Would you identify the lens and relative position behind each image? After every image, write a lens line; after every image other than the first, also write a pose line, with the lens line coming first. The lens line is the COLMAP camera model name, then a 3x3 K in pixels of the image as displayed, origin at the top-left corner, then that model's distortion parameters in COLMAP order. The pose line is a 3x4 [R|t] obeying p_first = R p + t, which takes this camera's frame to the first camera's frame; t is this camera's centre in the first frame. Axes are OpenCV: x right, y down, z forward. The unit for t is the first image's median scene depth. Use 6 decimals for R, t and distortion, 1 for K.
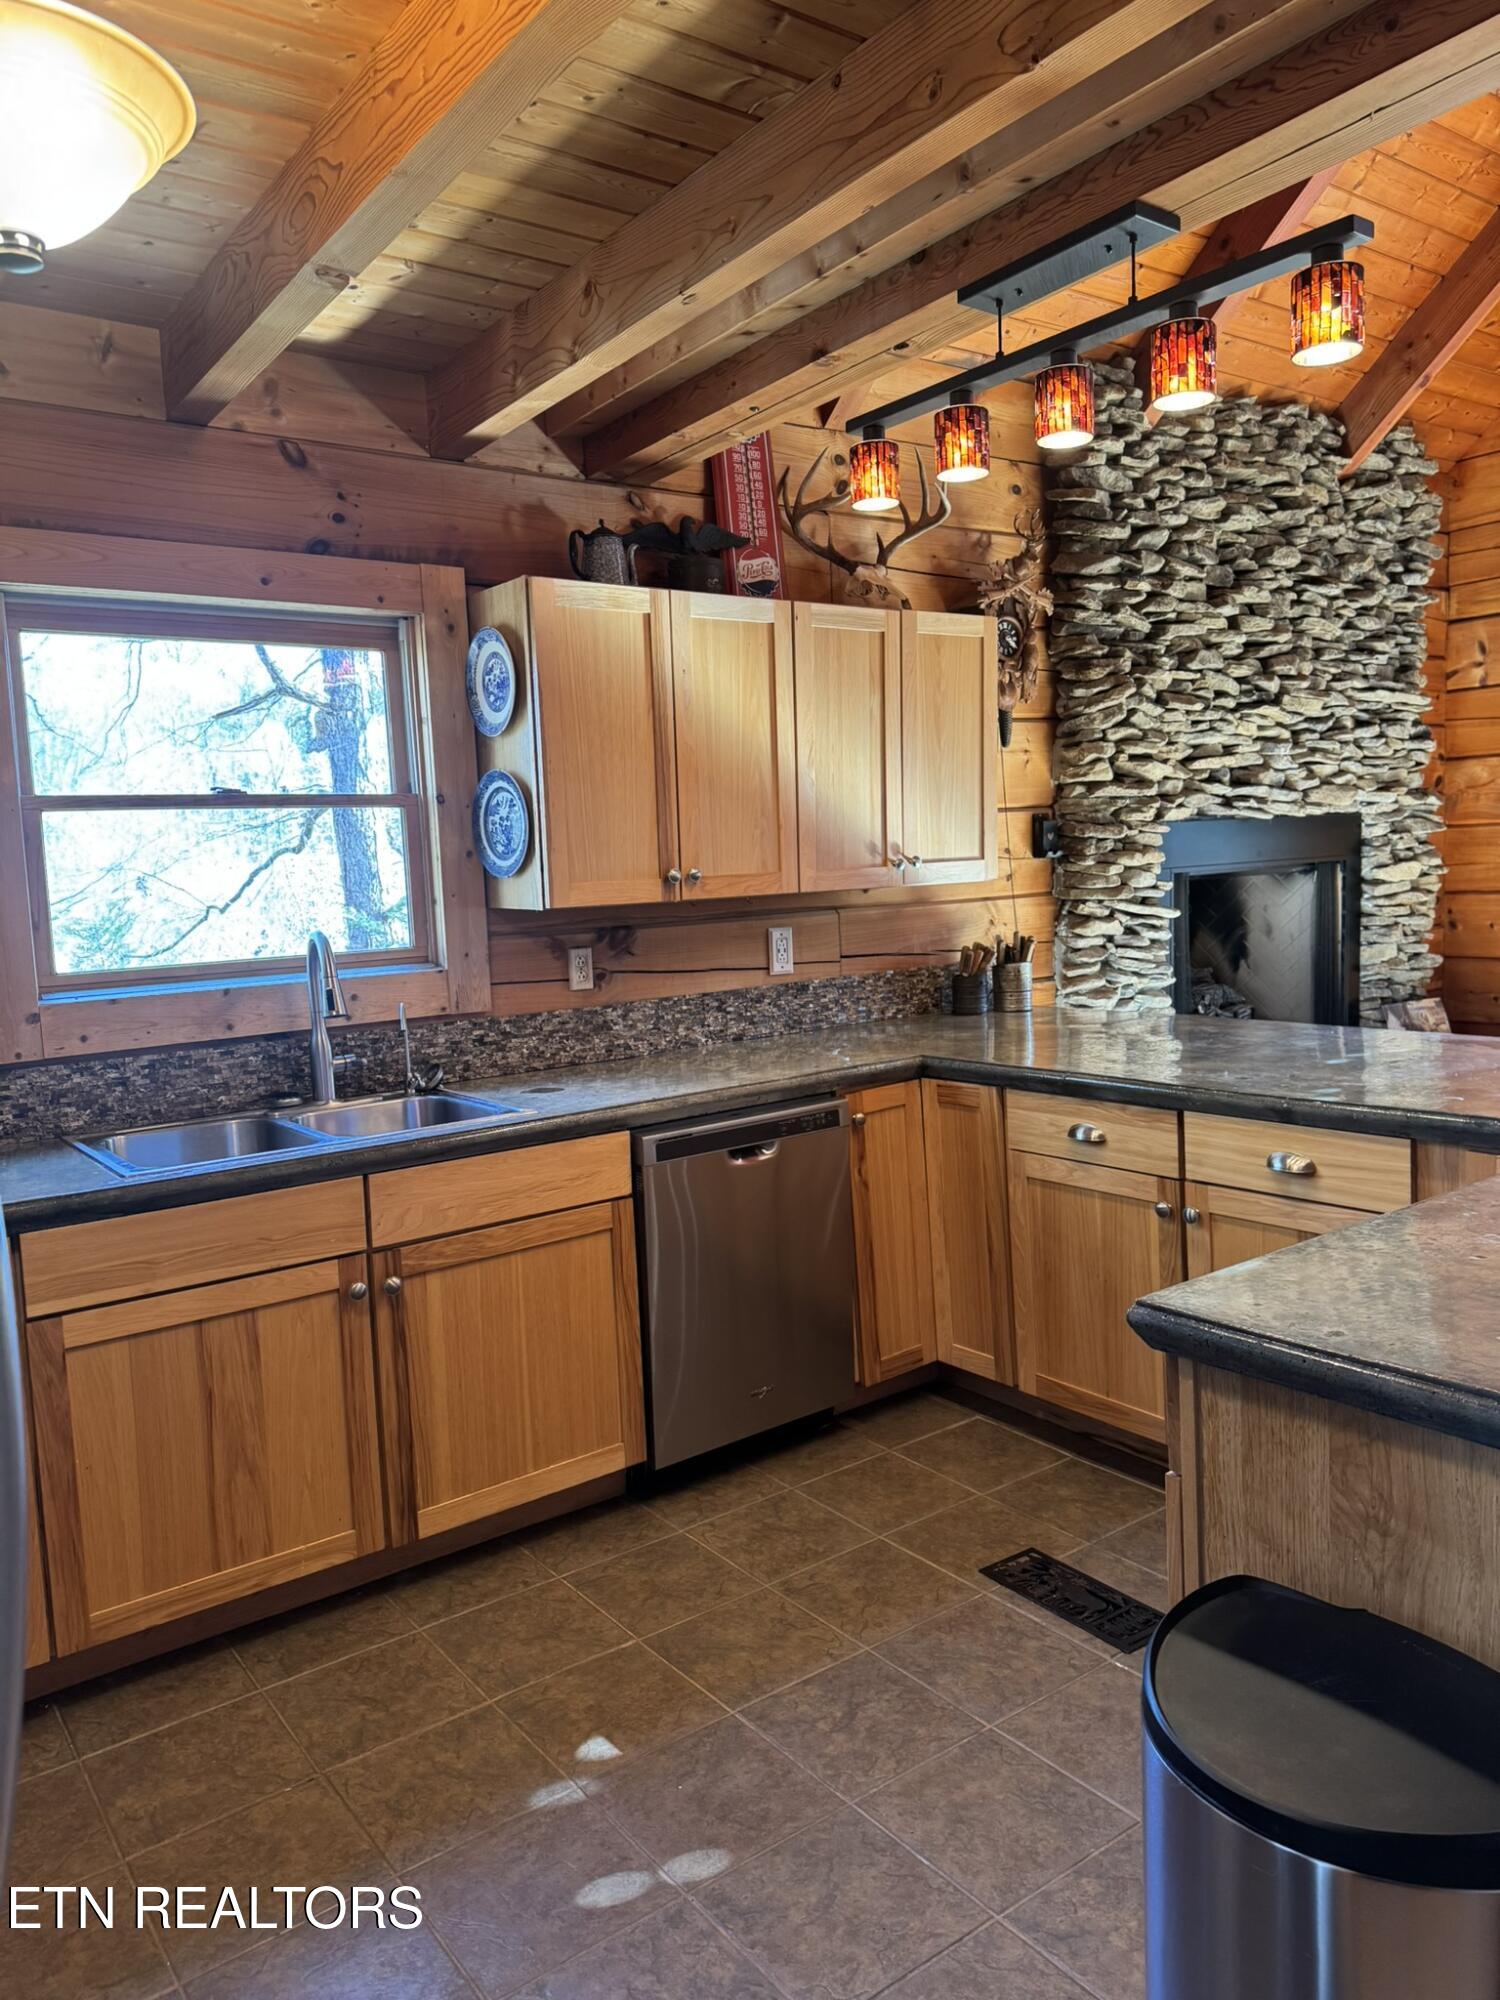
lens RADIAL K [[1388.9, 0, 727.1], [0, 1388.9, 1006.1], [0, 0, 1]] dist [0.082298, -0.098836]
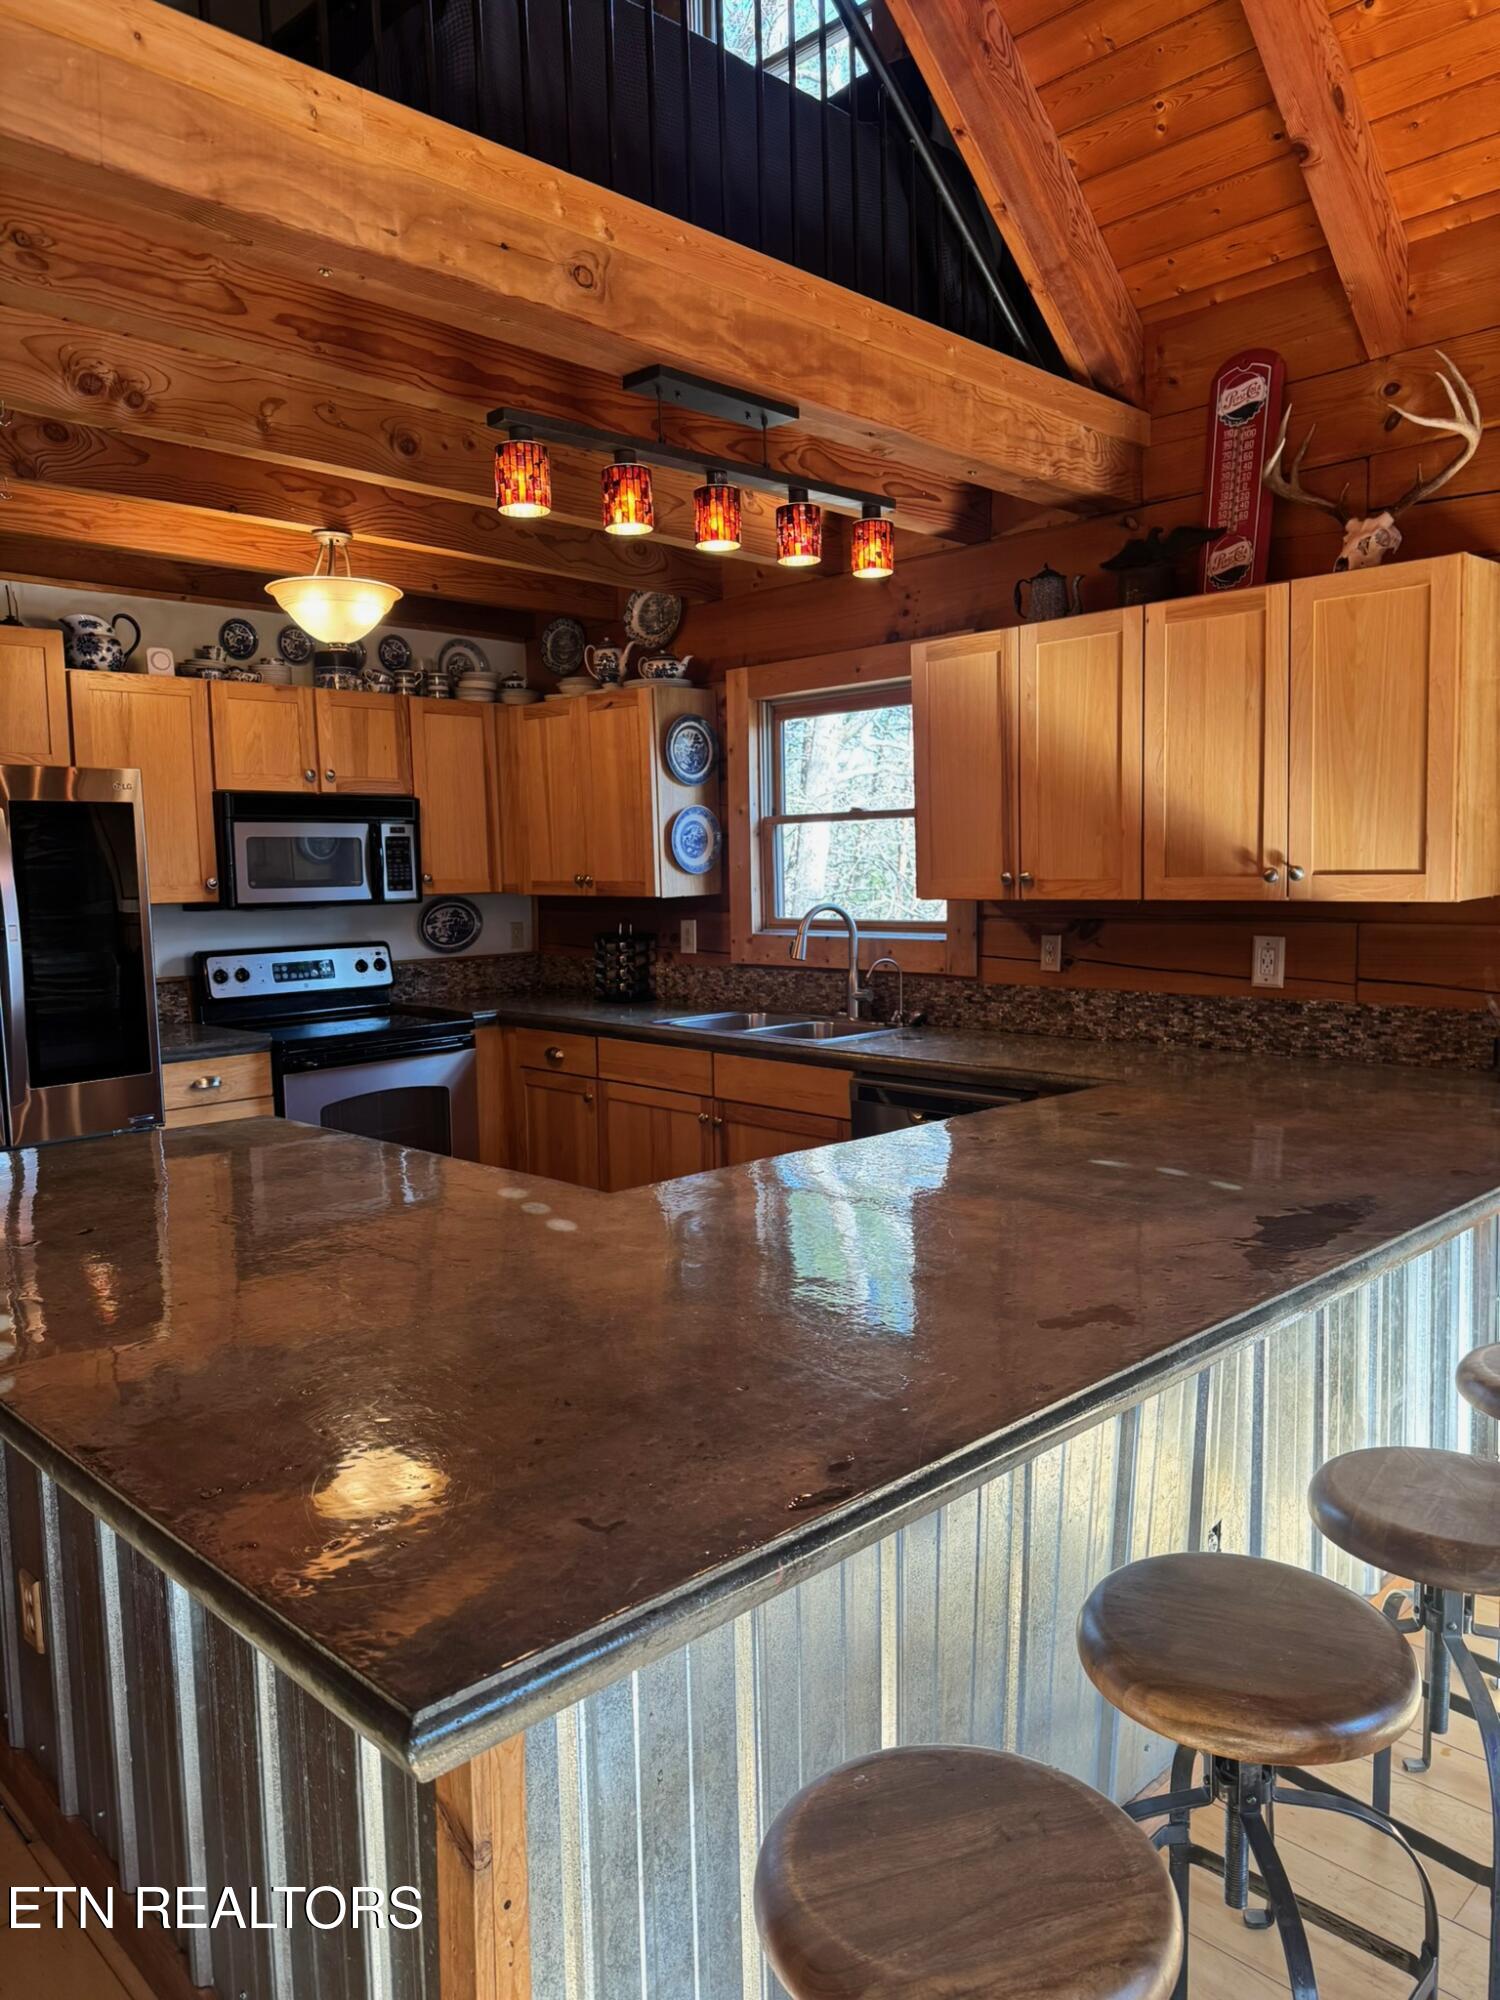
lens RADIAL K [[1388.9, 0, 757.0], [0, 1388.9, 996.4], [0, 0, 1]] dist [0.082298, -0.098836]
pose [[0.145902, 0.135361, -0.979995, 0.801172], [-0.091734, 0.988178, 0.122834, -0.089226], [0.985037, 0.071977, 0.156594, 0.468488]]
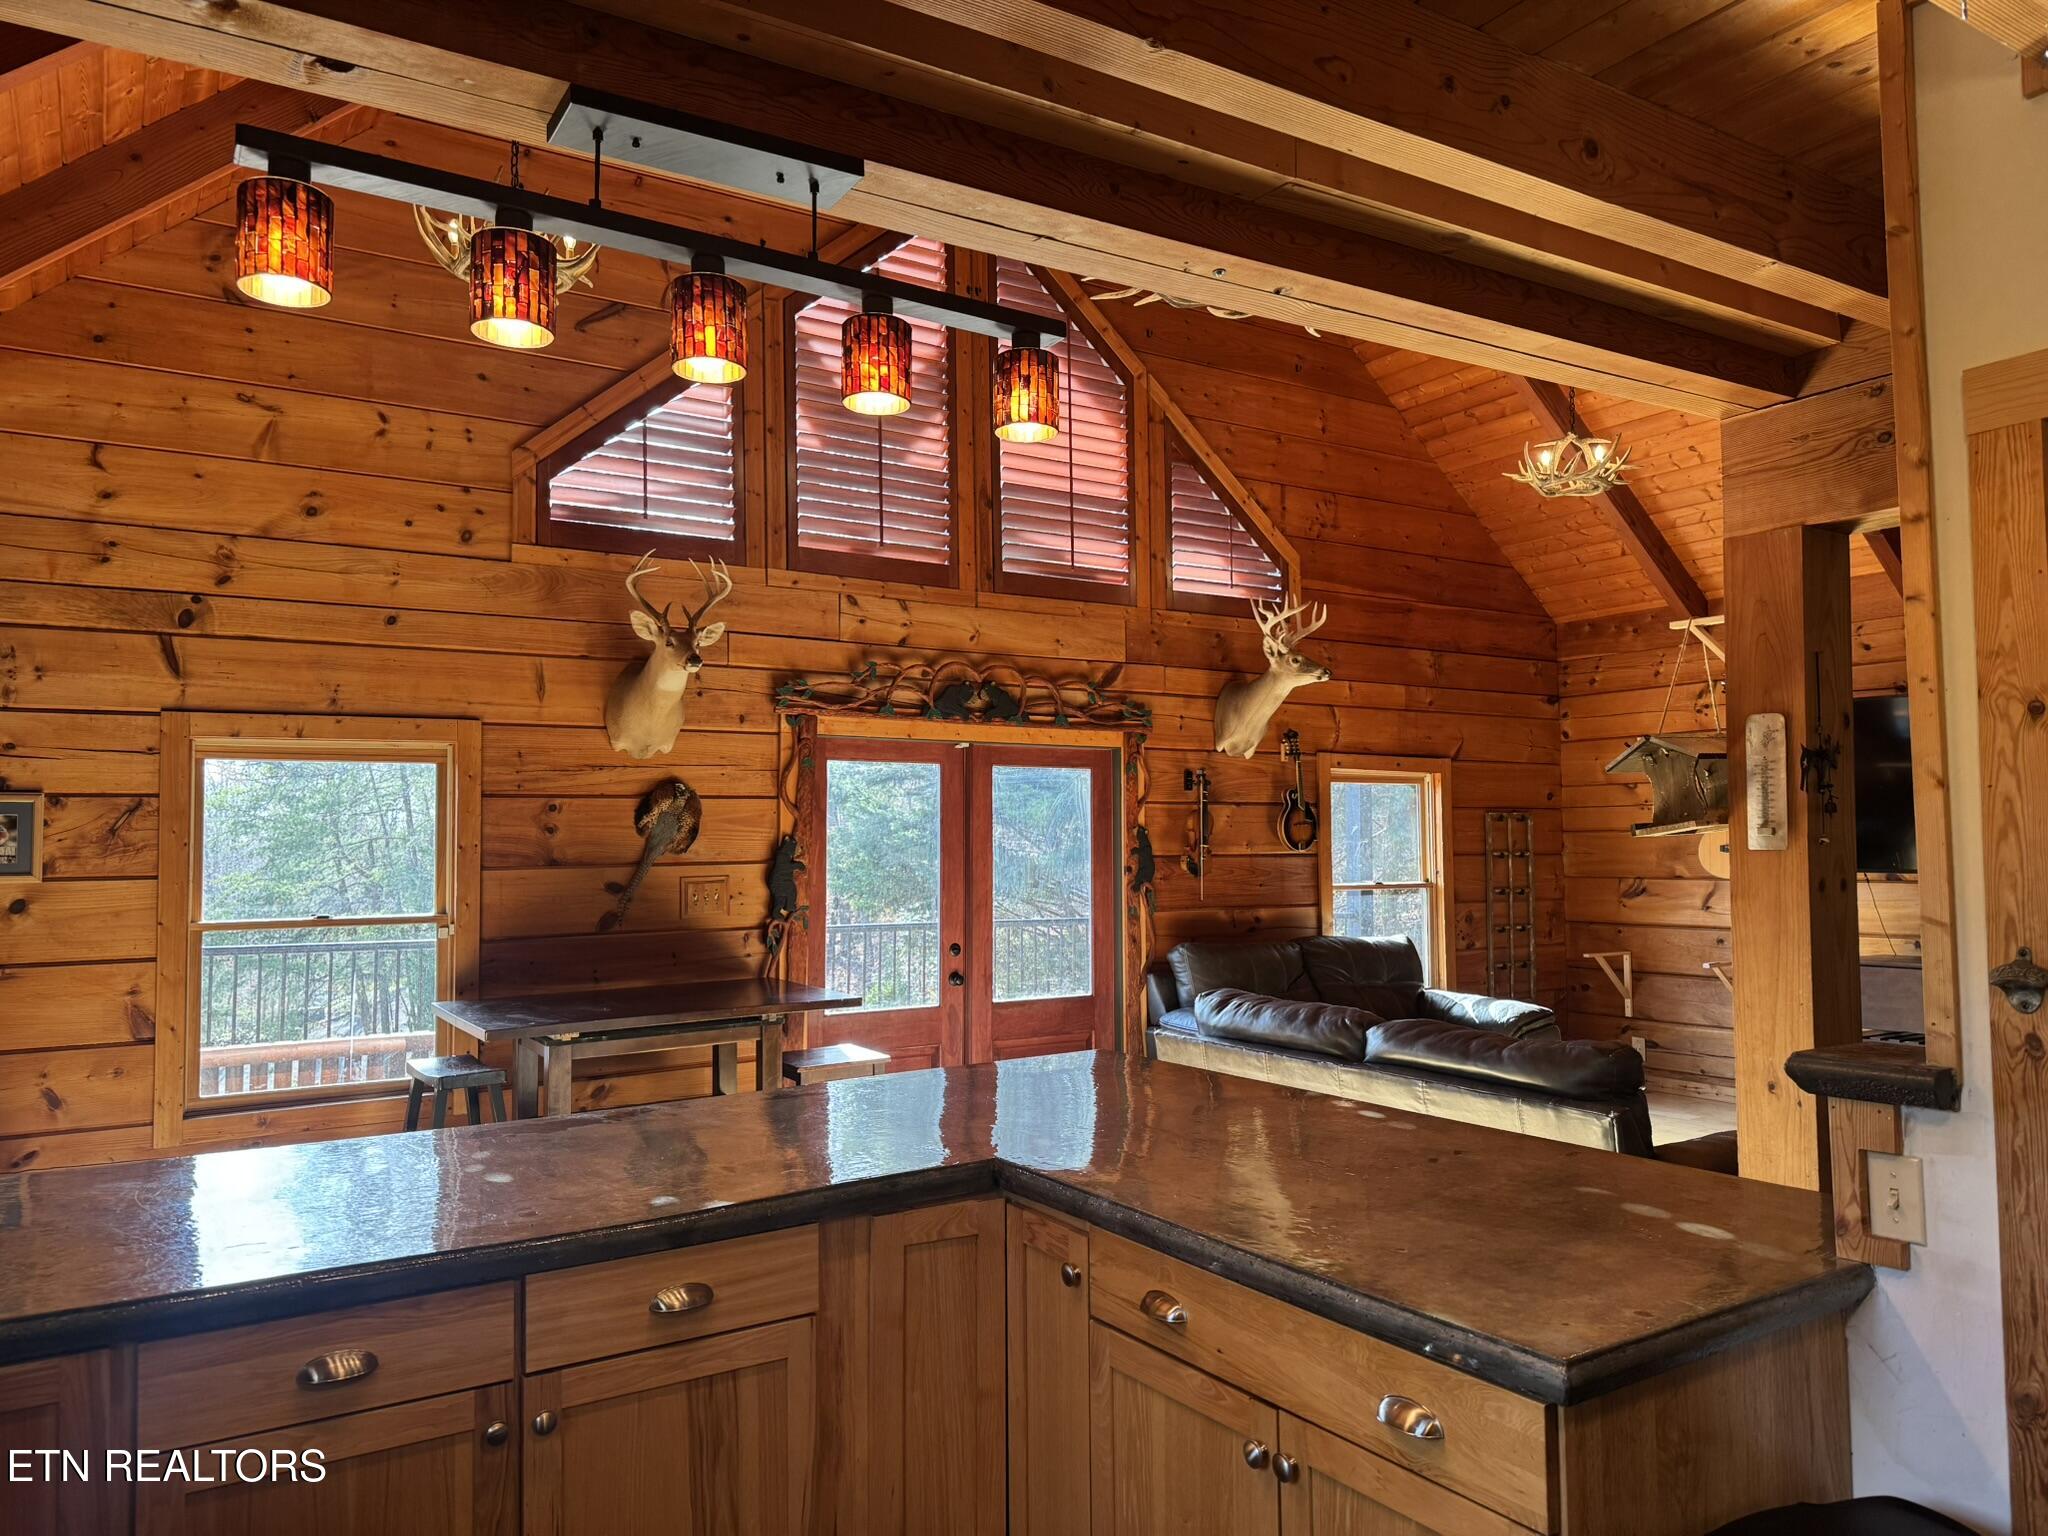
lens RADIAL K [[1422.3, 0, 1041.9], [0, 1422.3, 777.9], [0, 0, 1]] dist [0.082298, -0.098836]
pose [[0.063879, 0.092272, 0.993683, -0.253391], [0.116098, 0.988268, -0.099232, -0.044876], [-0.991181, 0.121704, 0.052417, 0.405825]]
